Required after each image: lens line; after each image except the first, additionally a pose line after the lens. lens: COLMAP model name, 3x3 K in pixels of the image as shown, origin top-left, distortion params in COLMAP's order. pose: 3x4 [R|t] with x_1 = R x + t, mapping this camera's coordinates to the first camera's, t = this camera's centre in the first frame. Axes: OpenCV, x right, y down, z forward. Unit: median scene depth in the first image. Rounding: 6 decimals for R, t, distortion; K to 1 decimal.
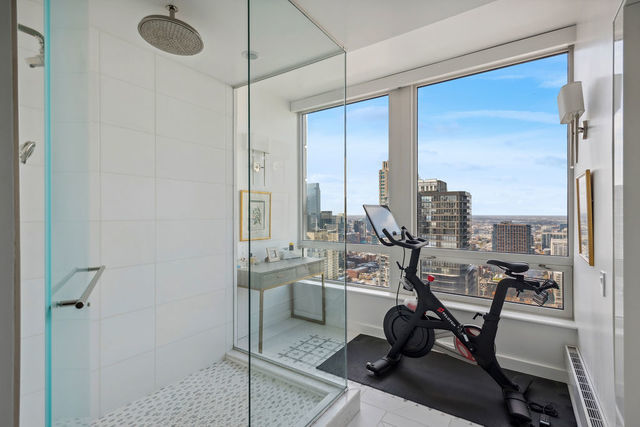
lens RADIAL K [[313.5, 0, 319.4], [0, 313.5, 212.4], [0, 0, 1]] dist [0.006250, 0.000640]
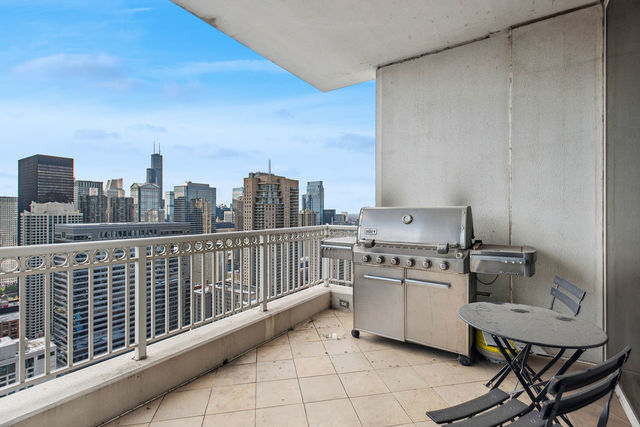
lens RADIAL K [[313.5, 0, 316.4], [0, 313.5, 212.2], [0, 0, 1]] dist [0.006250, 0.000640]
pose [[0.999681, 0.001698, -0.025217, 0.684739], [-0.001571, 0.999986, 0.005055, -0.028984], [0.025225, -0.005014, 0.999669, 0.384592]]
